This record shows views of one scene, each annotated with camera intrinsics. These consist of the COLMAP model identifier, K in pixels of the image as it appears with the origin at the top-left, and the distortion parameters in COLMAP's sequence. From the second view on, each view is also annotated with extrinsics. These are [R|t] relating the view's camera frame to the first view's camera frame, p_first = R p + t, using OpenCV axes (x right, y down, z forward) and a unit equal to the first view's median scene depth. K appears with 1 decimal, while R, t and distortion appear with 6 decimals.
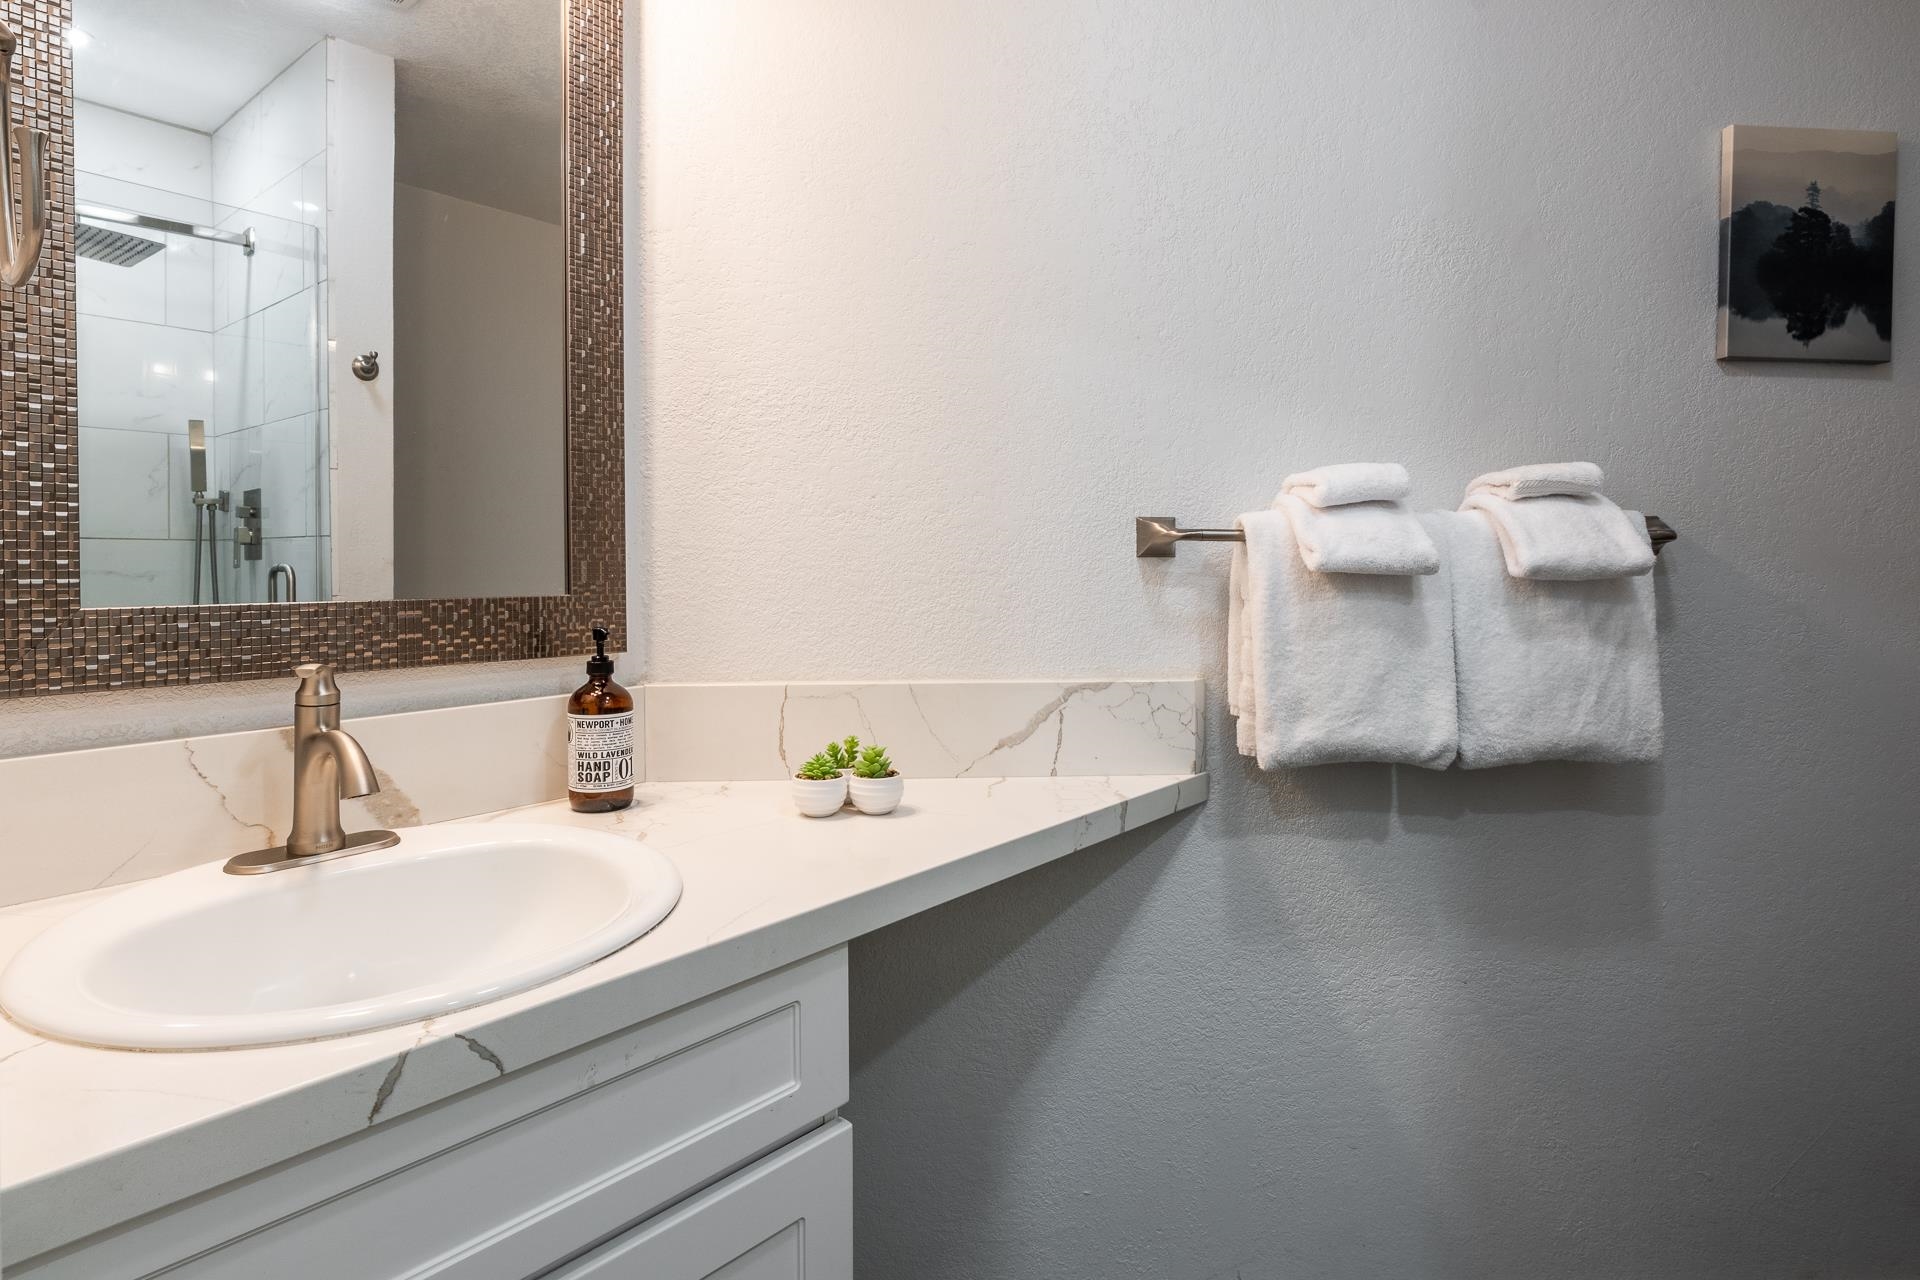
lens RADIAL K [[1022.5, 0, 949.1], [0, 1022.5, 624.3], [0, 0, 1]] dist [-0.002767, -0.000684]
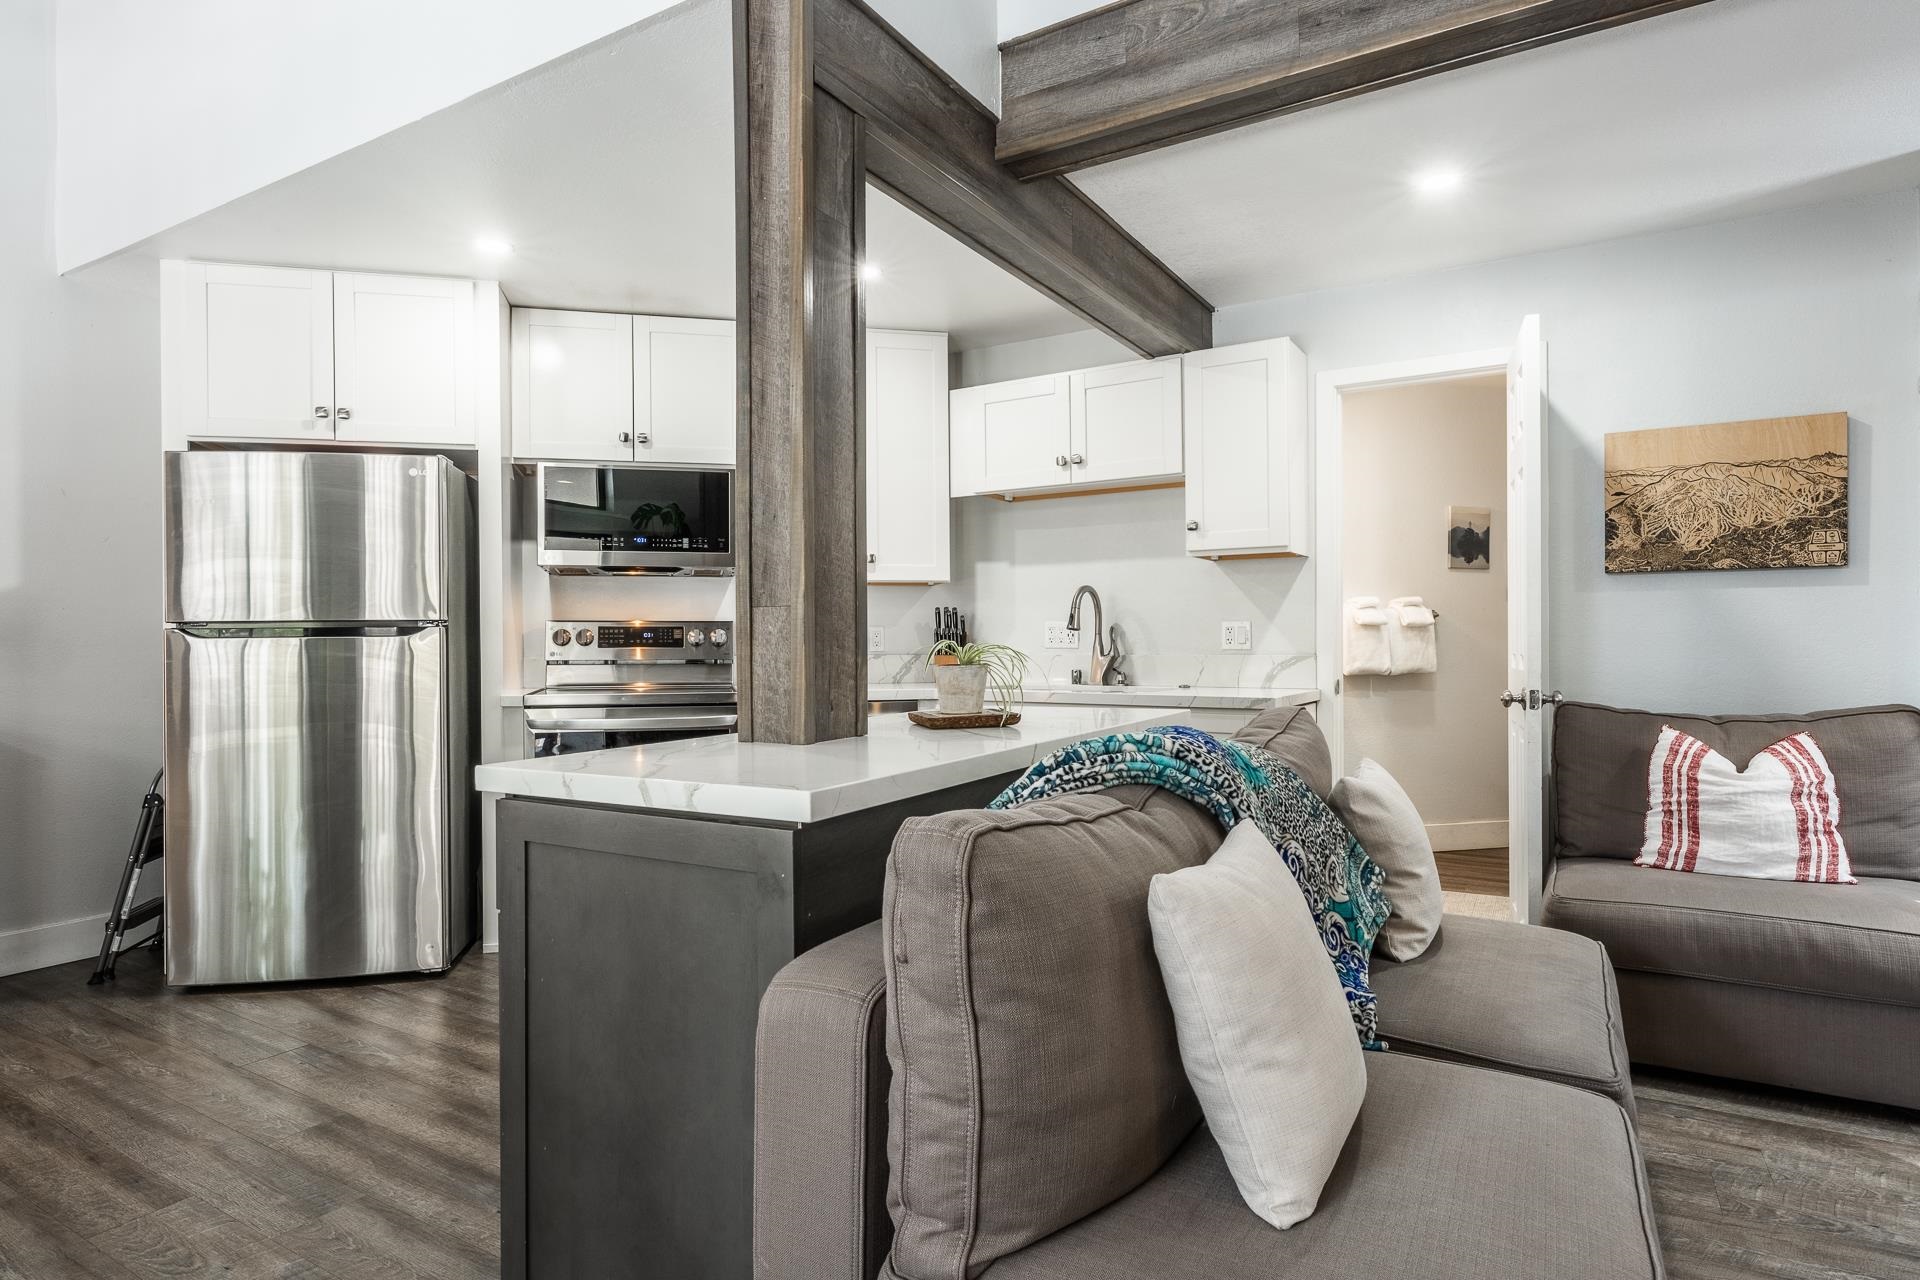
lens RADIAL K [[1043.8, 0, 942.1], [0, 1043.8, 632.3], [0, 0, 1]] dist [-0.007036, 0.000771]
pose [[0.983698, 0.000566, 0.179829, -1.931182], [0.004239, 0.999644, -0.026333, 0.078138], [-0.179780, 0.026666, 0.983345, -2.654079]]
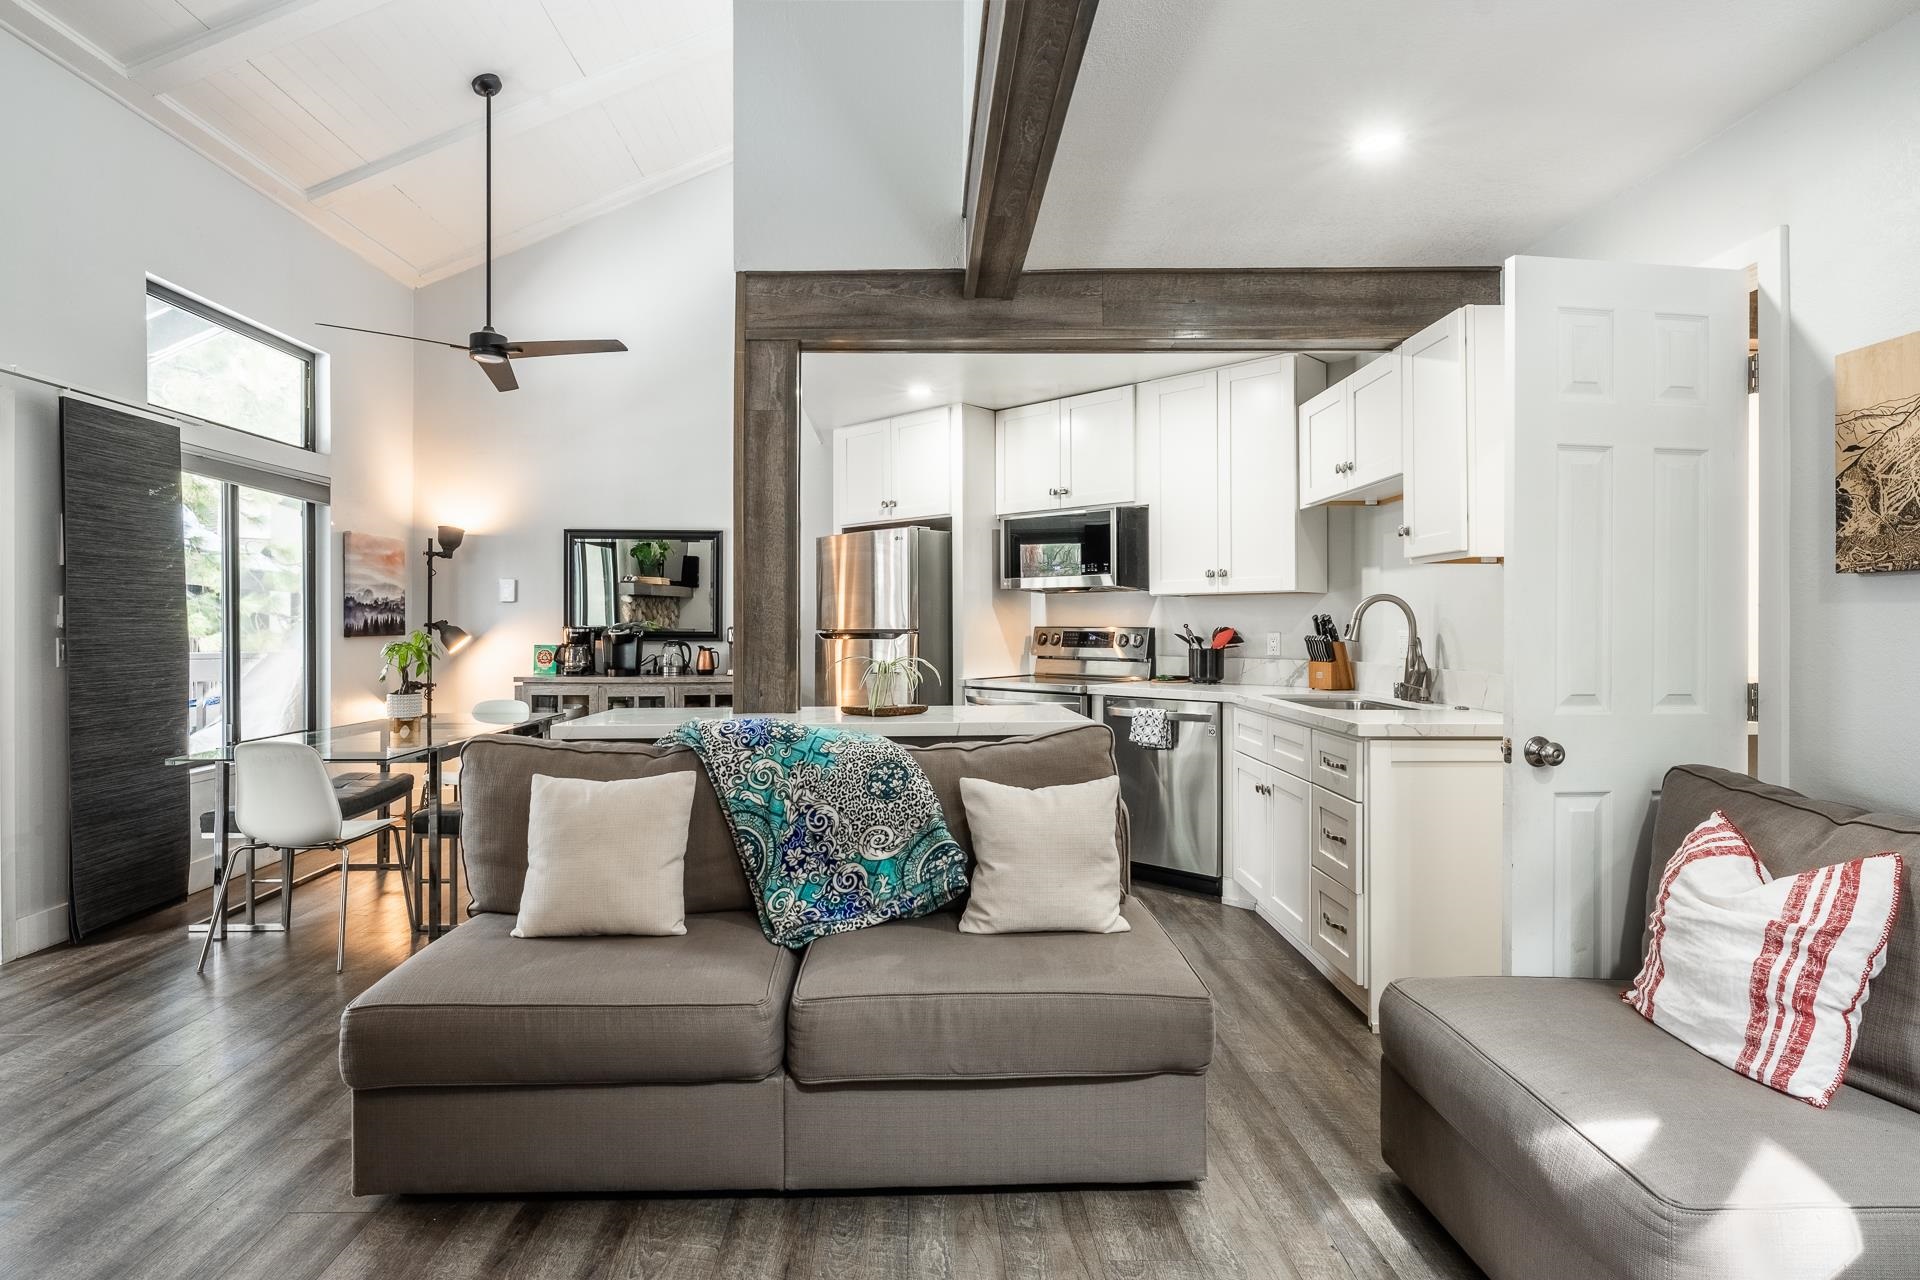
lens RADIAL K [[1022.5, 0, 933.3], [0, 1022.5, 613.5], [0, 0, 1]] dist [-0.002767, -0.000684]
pose [[0.674815, -0.003649, -0.737978, 0.448475], [-0.015413, 0.999700, -0.019038, -0.018021], [0.737826, 0.024222, 0.674557, -2.549369]]
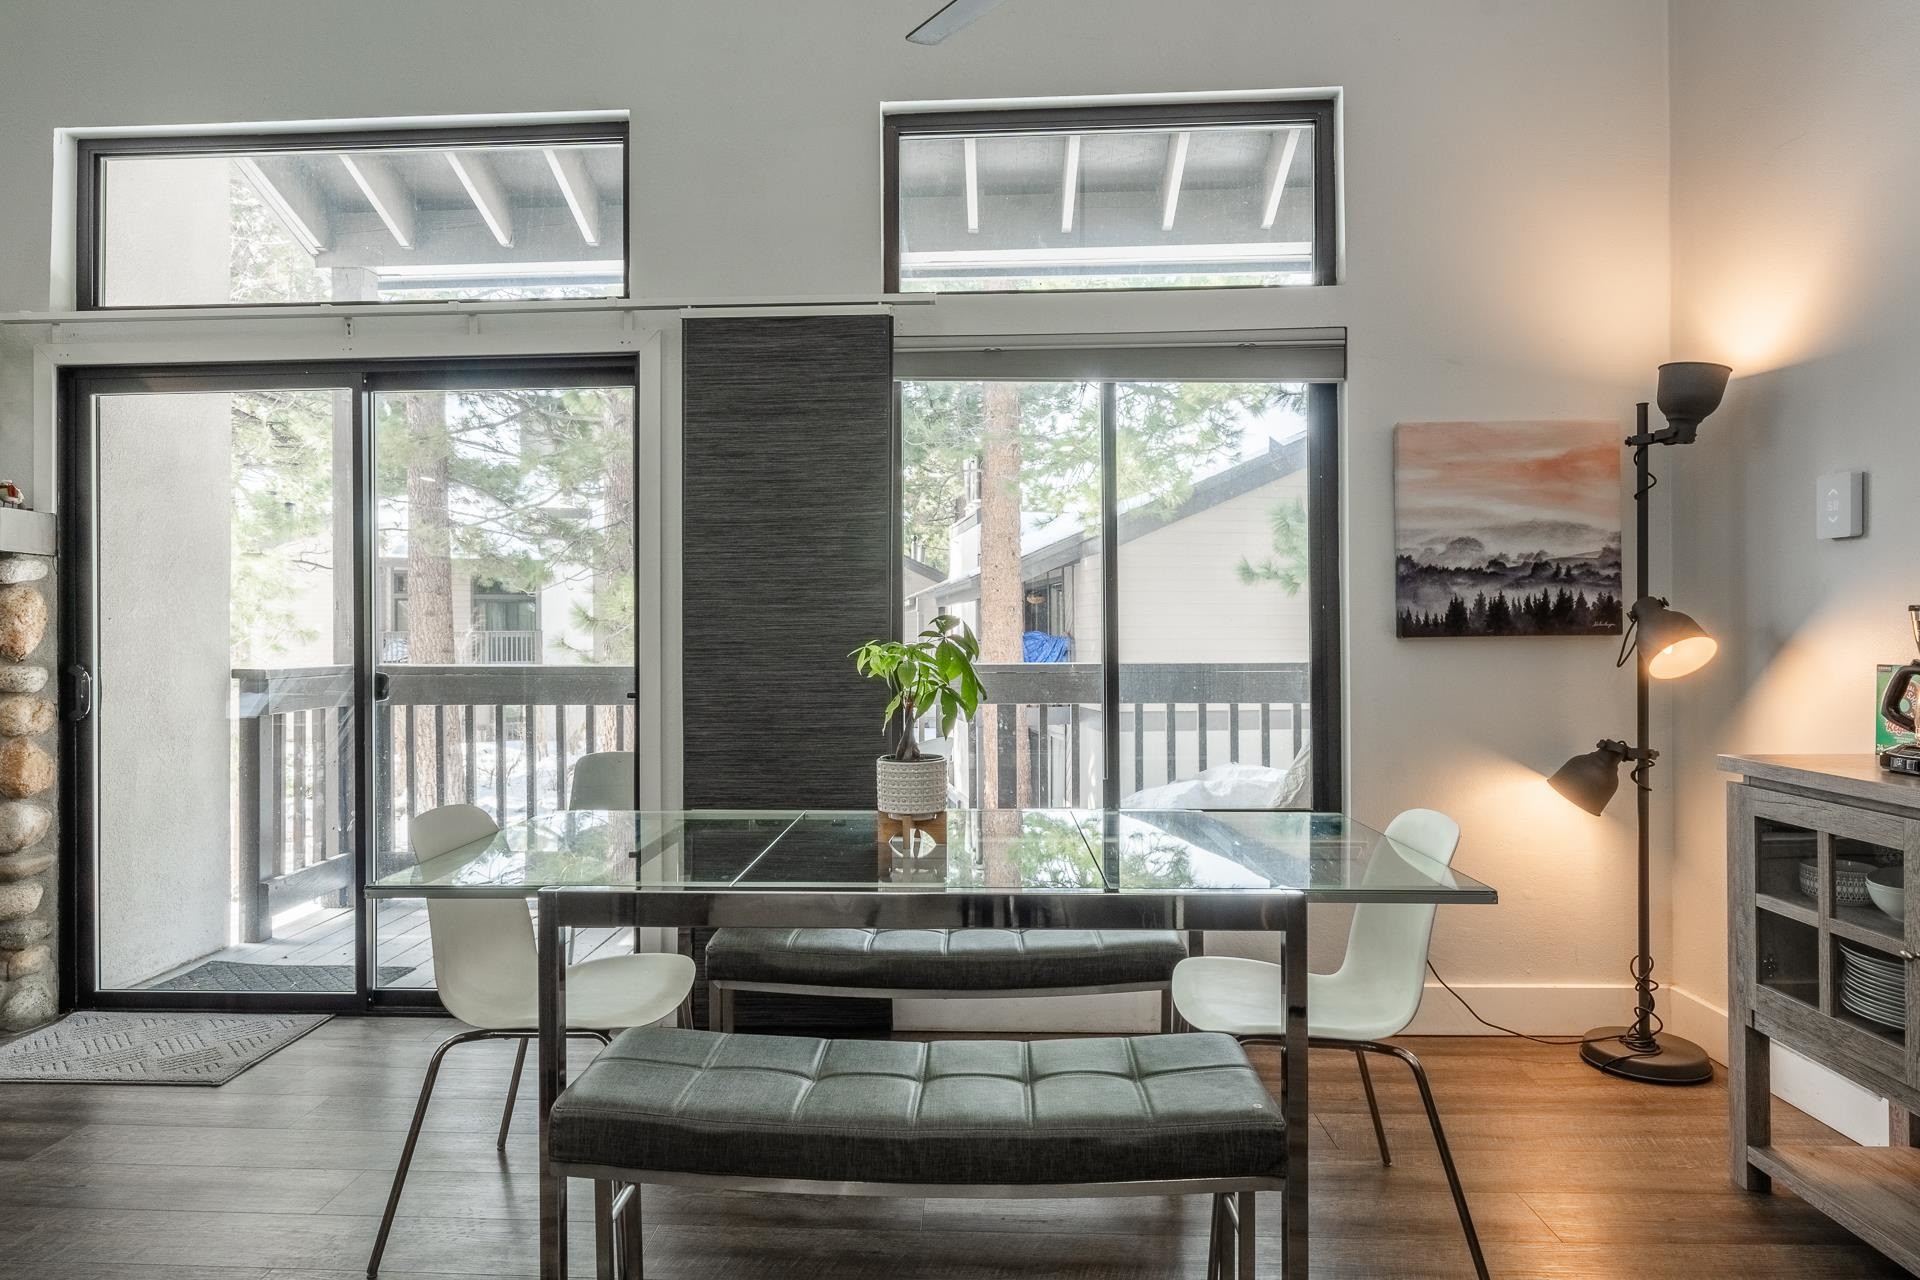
lens RADIAL K [[1043.8, 0, 965.6], [0, 1043.8, 641.5], [0, 0, 1]] dist [-0.007036, 0.000771]
pose [[-0.779387, 0.010305, -0.626458, -2.479002], [-0.002326, 0.999810, 0.019340, 0.008079], [0.626538, 0.016531, -0.779215, -0.200180]]
